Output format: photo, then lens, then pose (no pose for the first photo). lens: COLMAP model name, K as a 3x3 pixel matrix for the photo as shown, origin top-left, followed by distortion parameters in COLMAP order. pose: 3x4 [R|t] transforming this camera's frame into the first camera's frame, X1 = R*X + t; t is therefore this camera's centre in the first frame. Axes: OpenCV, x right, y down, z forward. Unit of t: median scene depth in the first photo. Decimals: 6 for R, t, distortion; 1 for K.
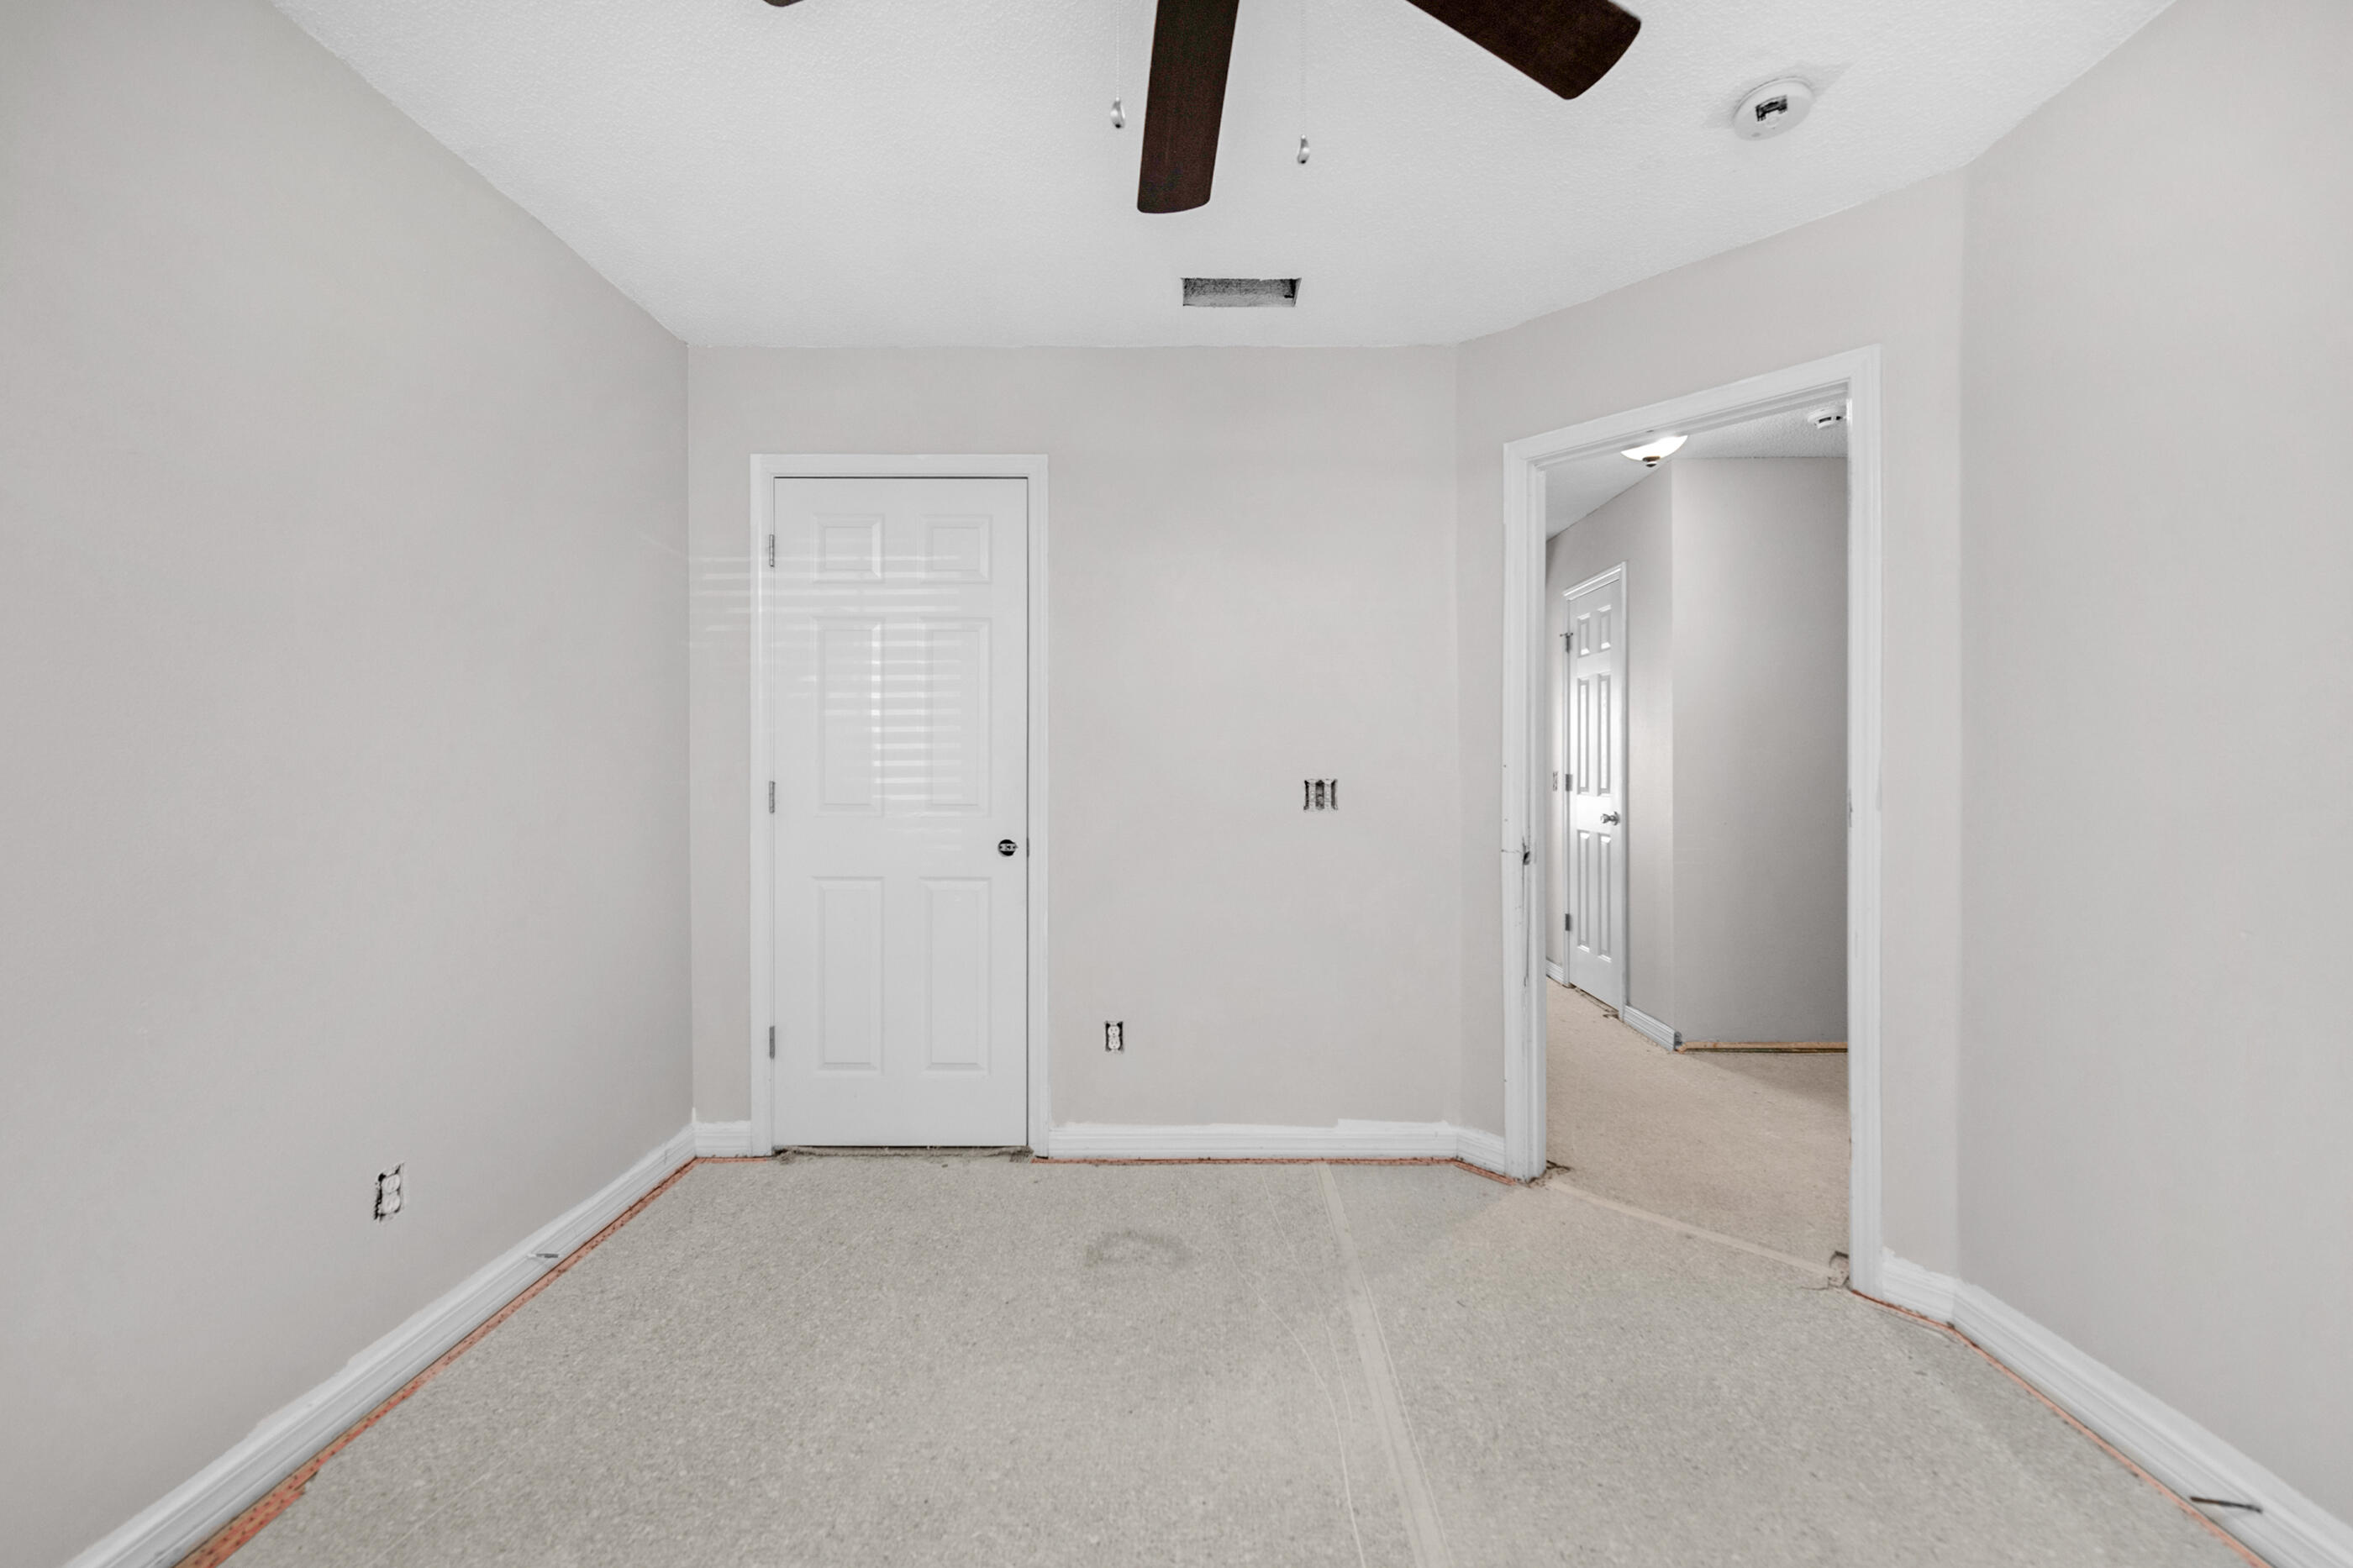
lens RADIAL K [[942.3, 0, 1202.9], [0, 942.3, 768.6], [0, 0, 1]] dist [0.003697, -0.000187]
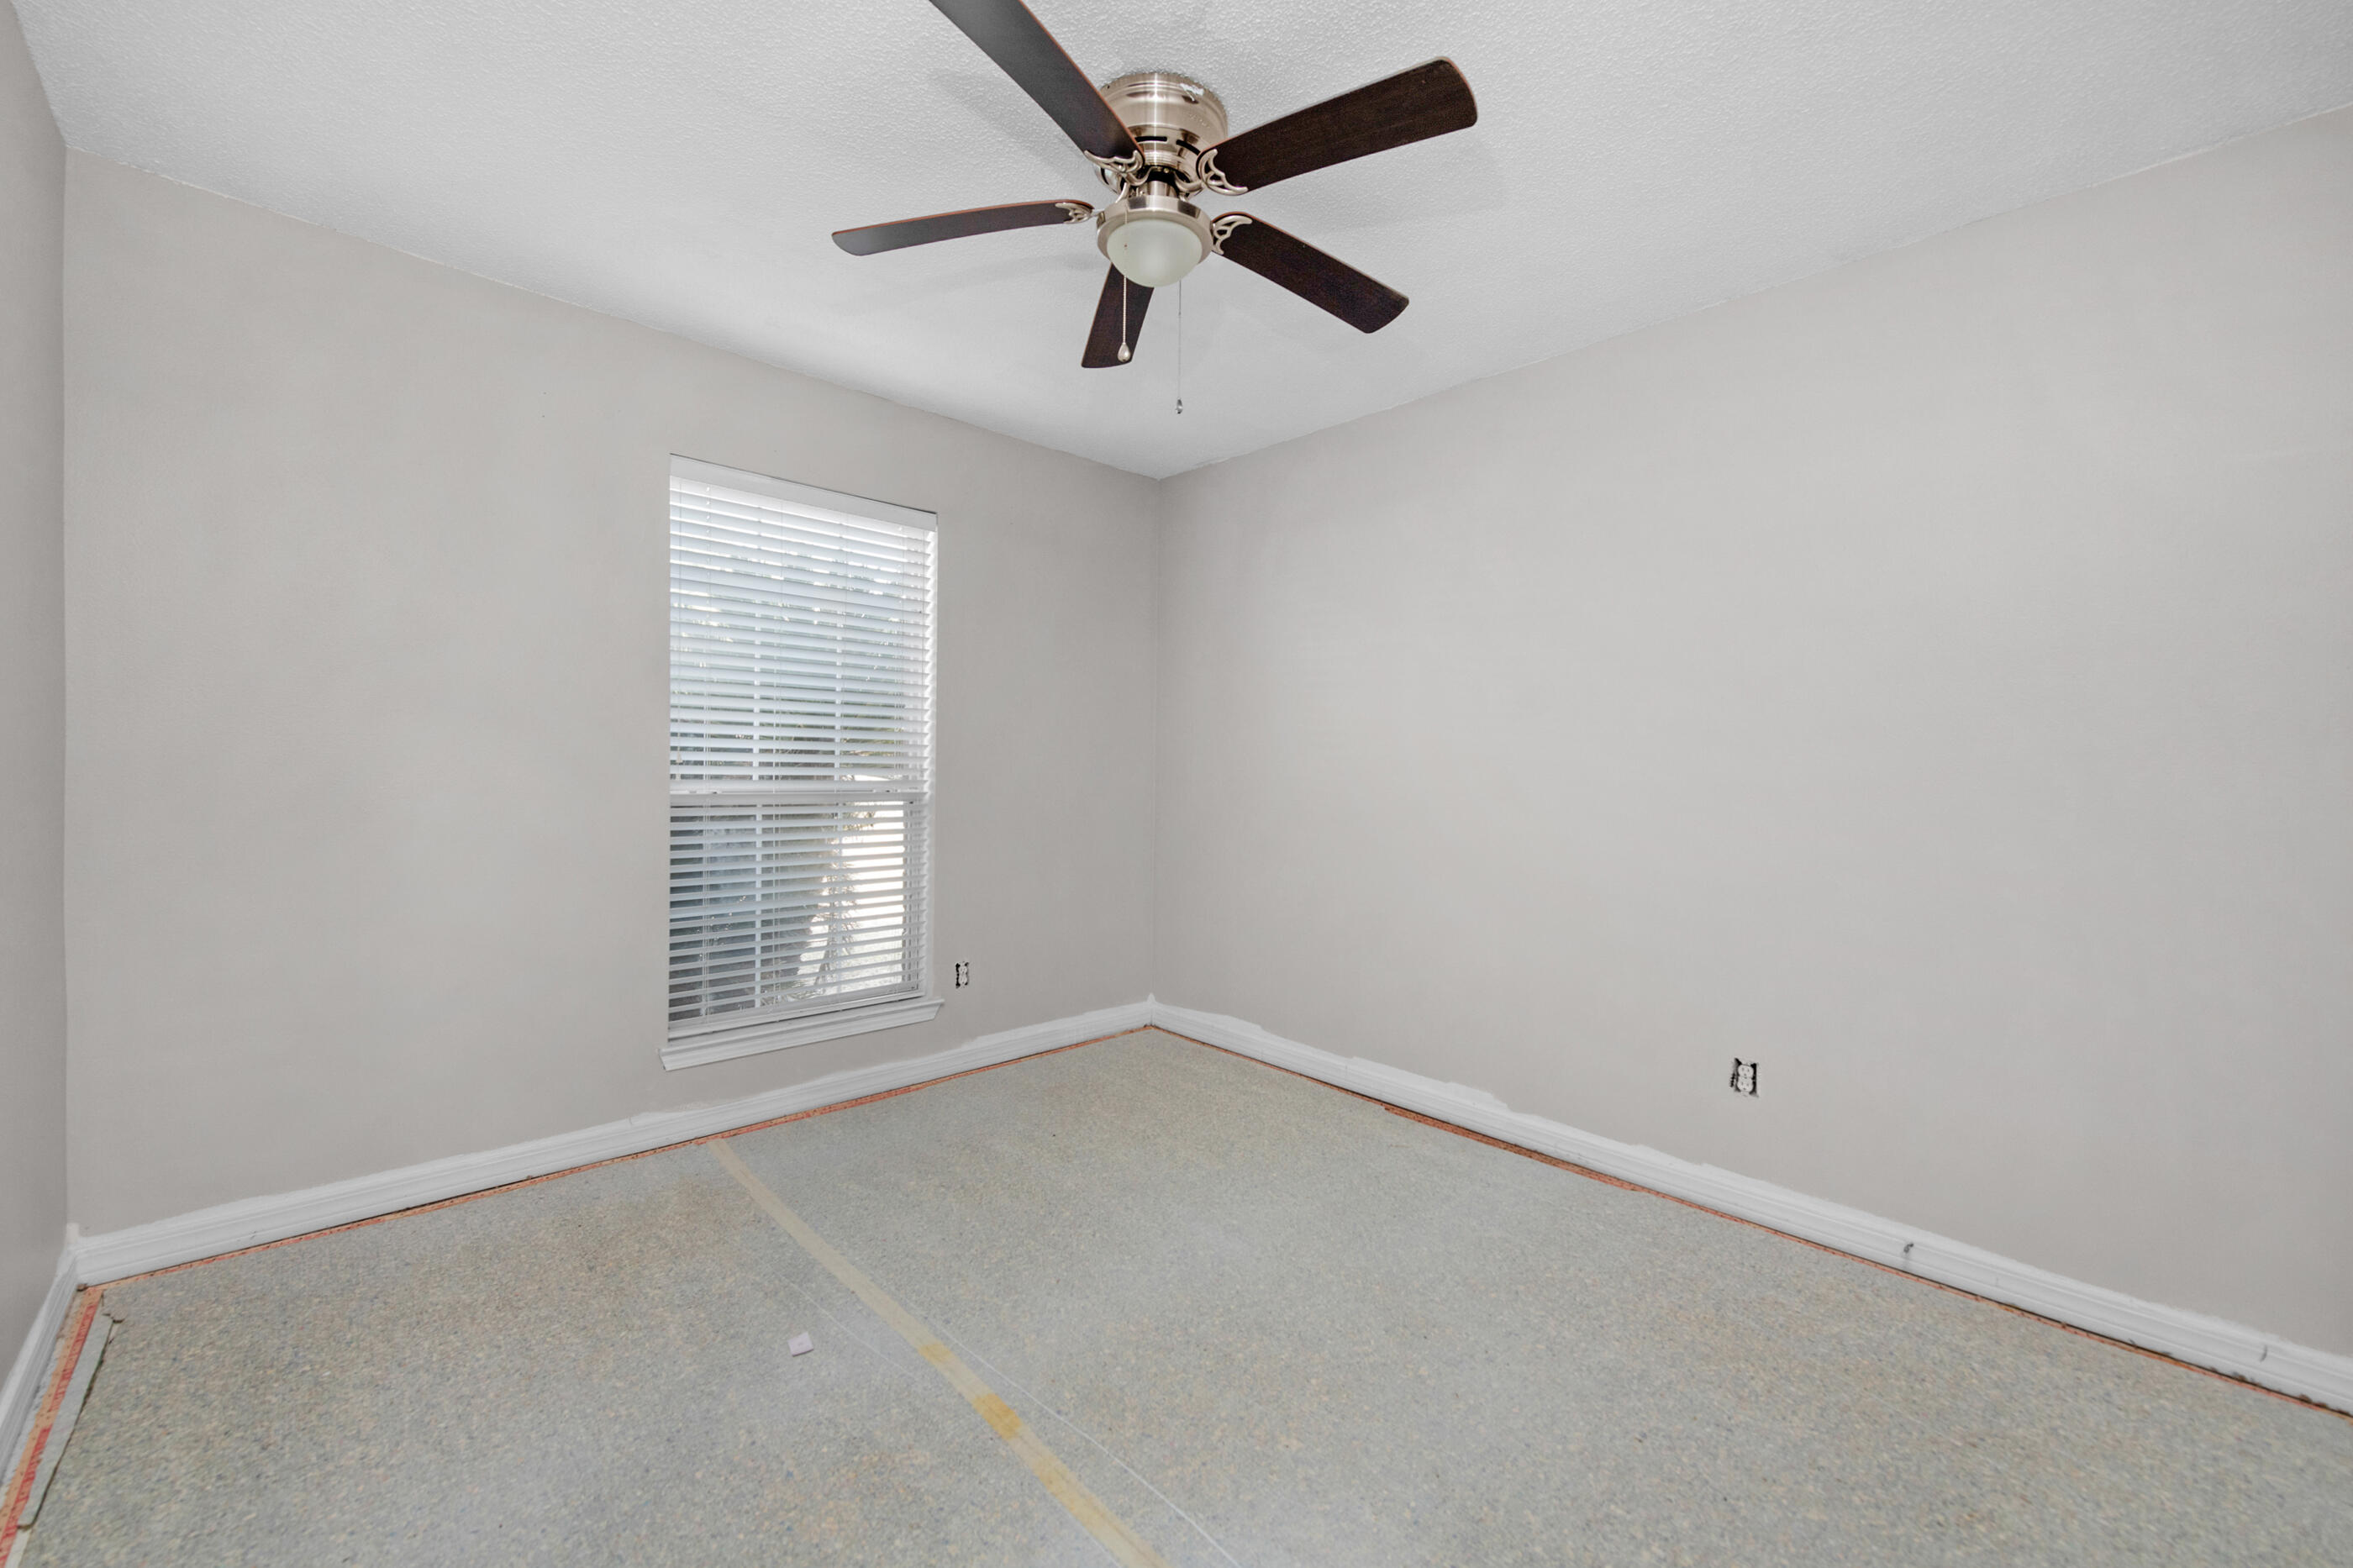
lens RADIAL K [[942.3, 0, 1202.9], [0, 942.3, 768.6], [0, 0, 1]] dist [0.003697, -0.000187]
pose [[-0.712772, -0.008816, -0.701340, 0.690396], [-0.015768, 0.999870, 0.003457, -0.004855], [0.701219, 0.013523, -0.712818, 1.393652]]
